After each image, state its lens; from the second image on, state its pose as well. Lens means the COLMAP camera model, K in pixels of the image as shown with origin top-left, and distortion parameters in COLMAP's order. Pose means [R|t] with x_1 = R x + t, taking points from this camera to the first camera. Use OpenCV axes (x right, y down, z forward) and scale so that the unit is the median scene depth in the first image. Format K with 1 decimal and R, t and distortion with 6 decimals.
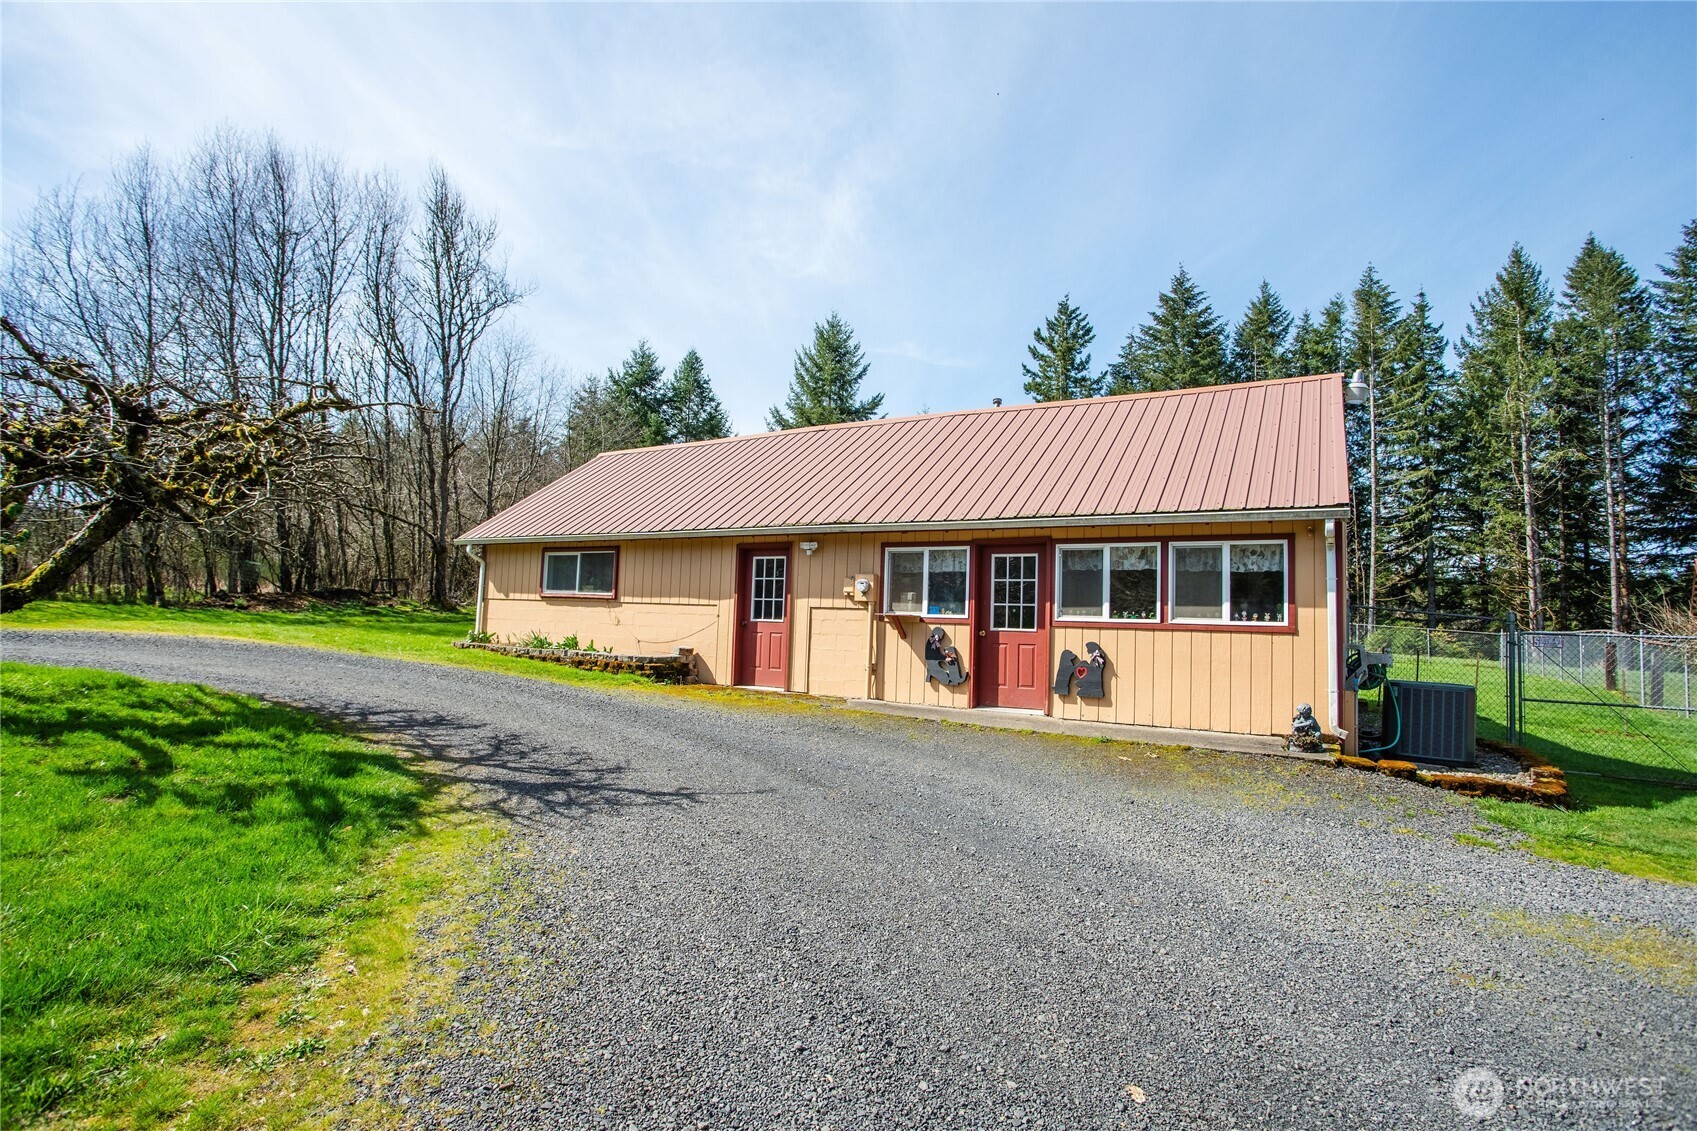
lens RADIAL K [[823.9, 0, 848.5], [0, 823.9, 565.5], [0, 0, 1]] dist [-0.065225, 0.026258]
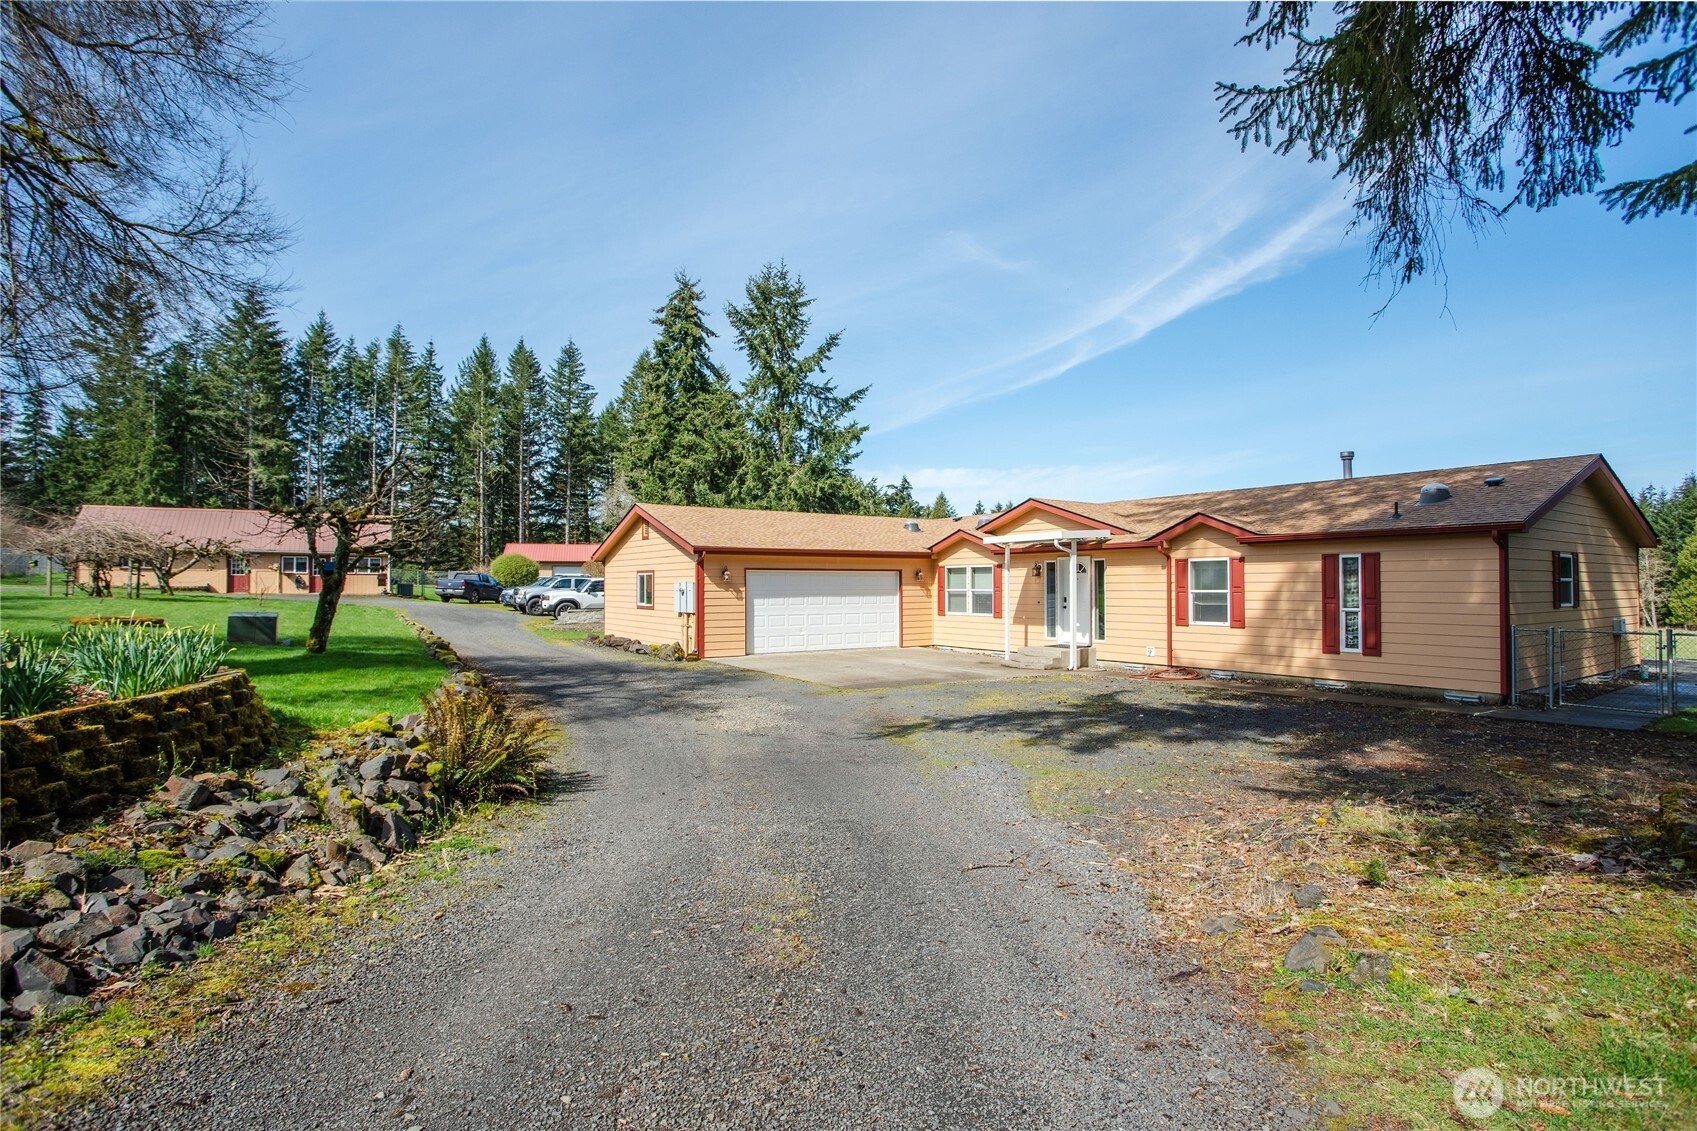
lens RADIAL K [[823.9, 0, 848.5], [0, 823.9, 565.5], [0, 0, 1]] dist [-0.065225, 0.026258]
pose [[0.459049, -0.015903, 0.888269, -1.799968], [-0.052484, 0.997608, 0.044984, -0.248576], [-0.886859, -0.067269, 0.457116, -2.717966]]
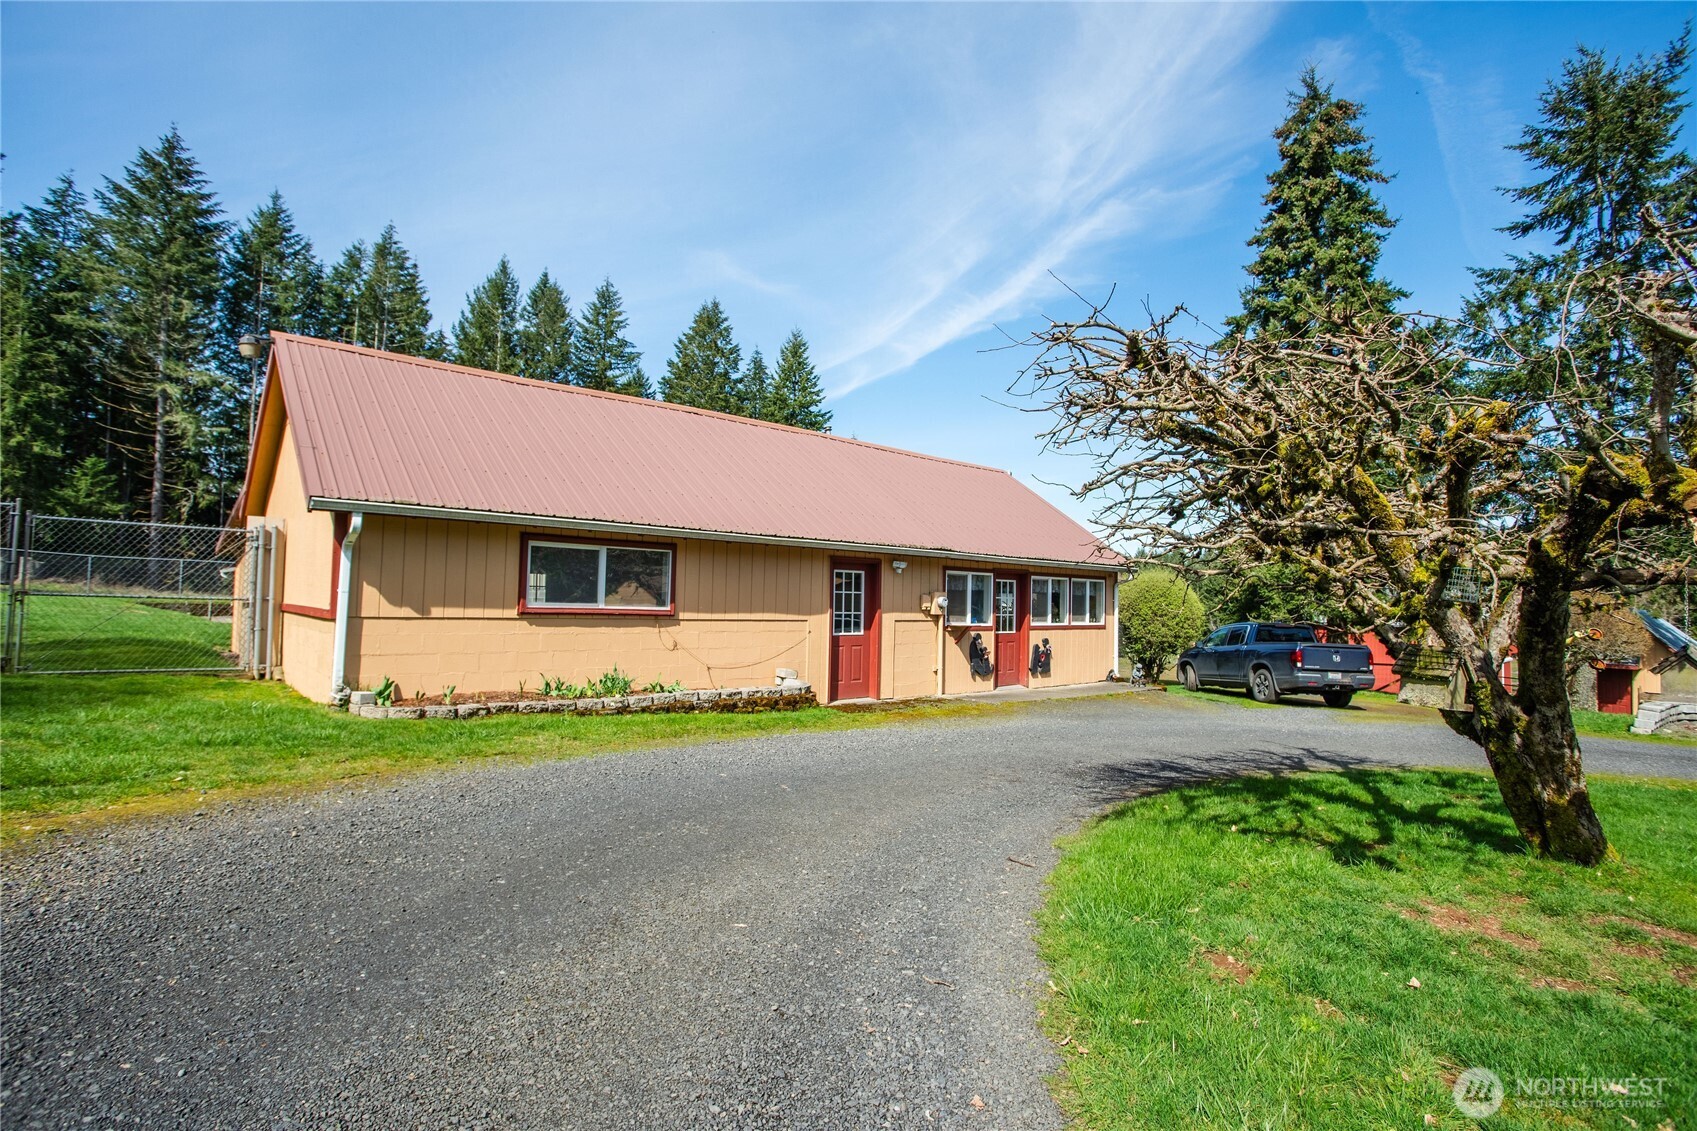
lens RADIAL K [[821.5, 0, 848.5], [0, 821.5, 565.5], [0, 0, 1]] dist [-0.048921, 0.012723]
pose [[0.297570, 0.010133, 0.954646, -0.932673], [-0.084049, 0.996339, 0.015623, -0.028664], [-0.950993, -0.084886, 0.297333, 0.624603]]
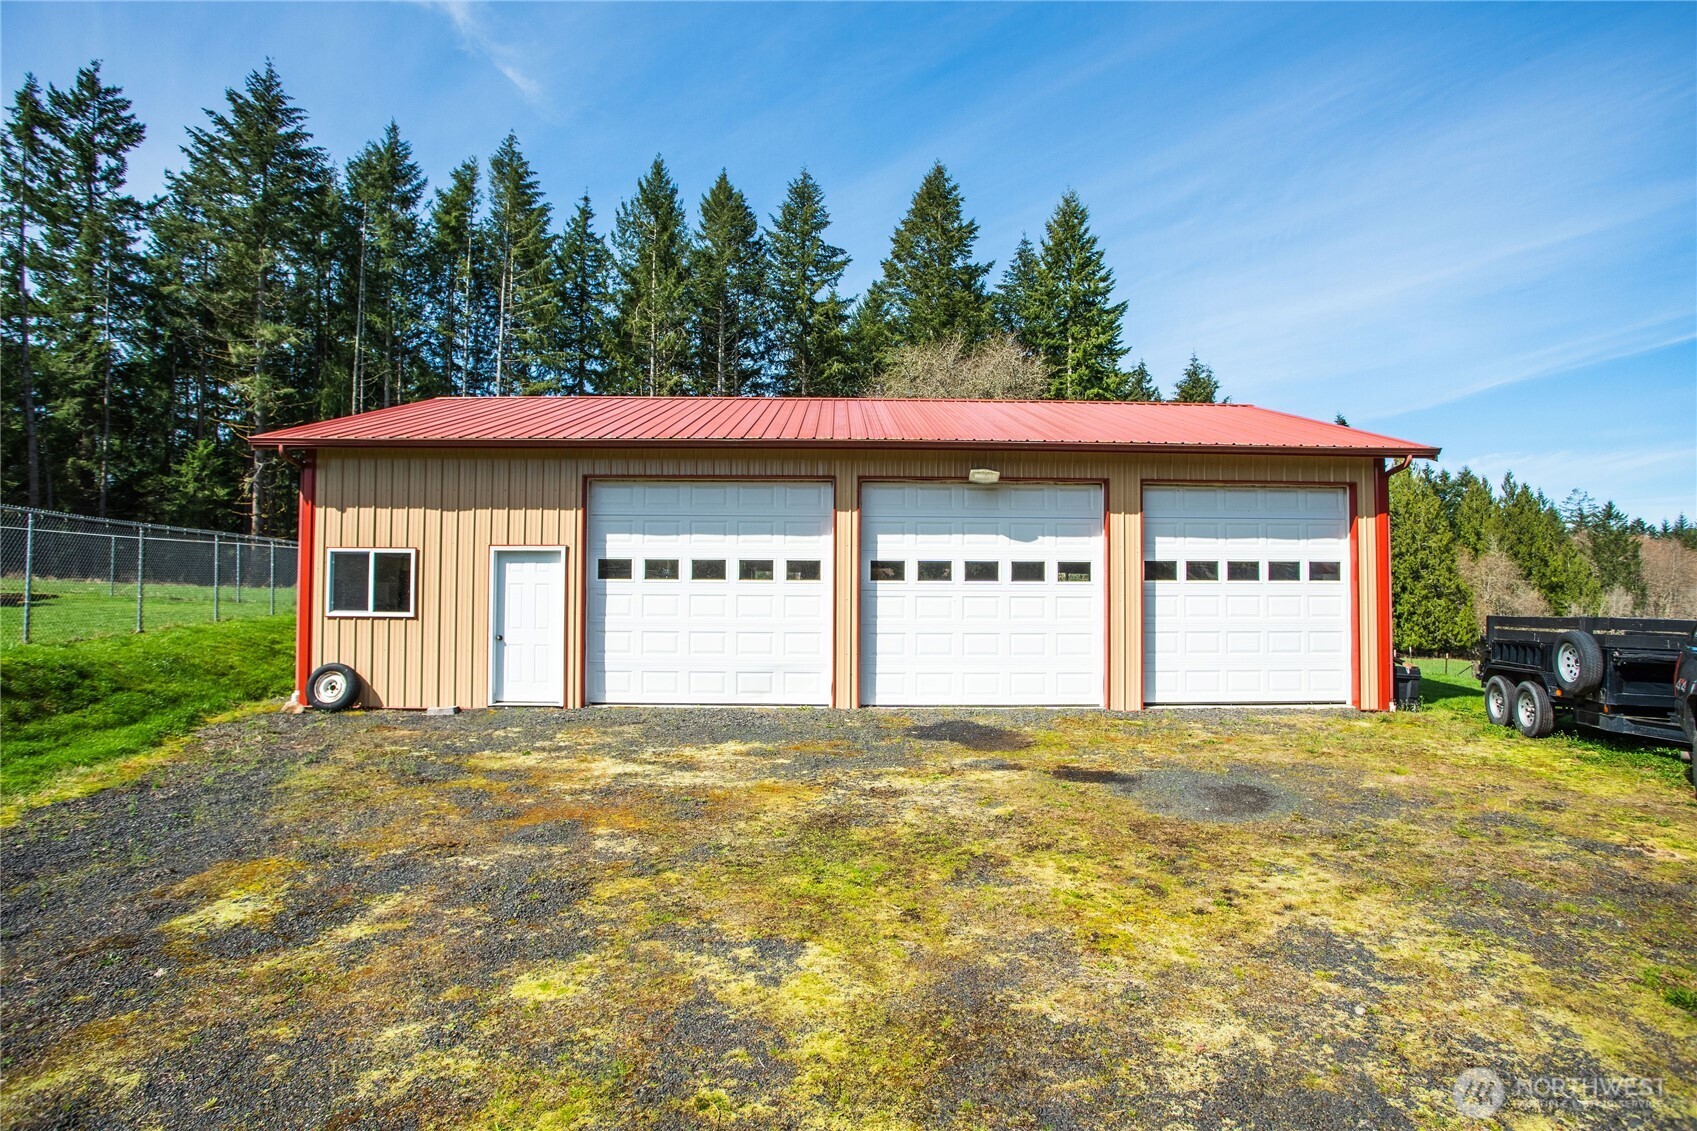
lens RADIAL K [[823.9, 0, 848.5], [0, 823.9, 565.5], [0, 0, 1]] dist [-0.065225, 0.026258]
pose [[0.692648, -0.018126, 0.721048, 1.723867], [-0.030235, 0.998076, 0.054134, 0.127313], [-0.720641, -0.059296, 0.690768, 0.841909]]
